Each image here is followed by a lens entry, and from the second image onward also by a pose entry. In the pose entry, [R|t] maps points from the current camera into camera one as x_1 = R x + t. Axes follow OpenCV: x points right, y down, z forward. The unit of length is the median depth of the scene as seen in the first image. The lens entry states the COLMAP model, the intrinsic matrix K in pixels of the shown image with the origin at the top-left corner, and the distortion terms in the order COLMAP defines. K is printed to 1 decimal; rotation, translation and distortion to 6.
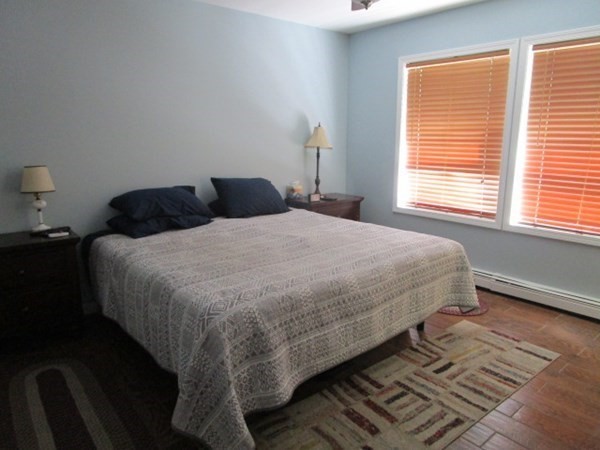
lens RADIAL K [[426.9, 0, 297.1], [0, 426.9, 227.3], [0, 0, 1]] dist [-0.031095, 0.005409]
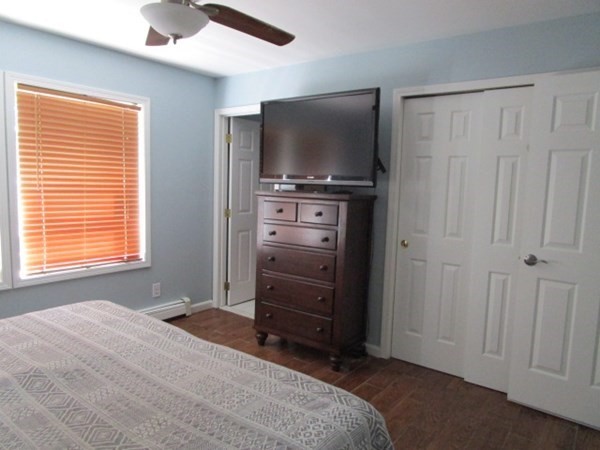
lens RADIAL K [[426.9, 0, 297.1], [0, 426.9, 227.3], [0, 0, 1]] dist [-0.031095, 0.005409]
pose [[-0.226829, -0.111266, 0.967558, -0.656530], [0.176073, 0.972398, 0.153100, -0.206895], [-0.957887, 0.205088, -0.200978, 0.870268]]
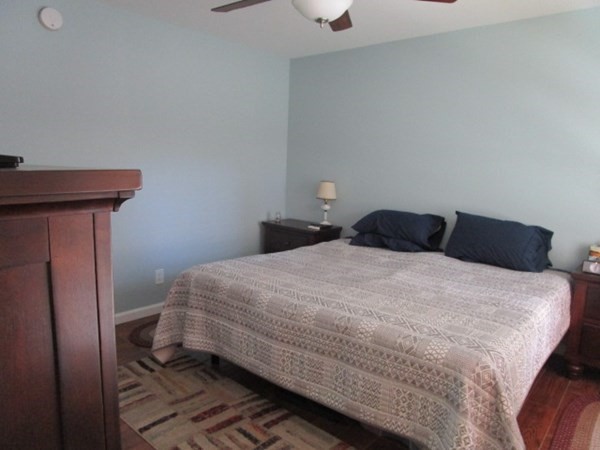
lens RADIAL K [[426.9, 0, 297.1], [0, 426.9, 227.3], [0, 0, 1]] dist [-0.031095, 0.005409]
pose [[0.166587, 0.156002, -0.973608, 0.981892], [-0.238641, 0.964429, 0.113699, -0.156800], [0.956713, 0.213402, 0.197890, 0.738447]]
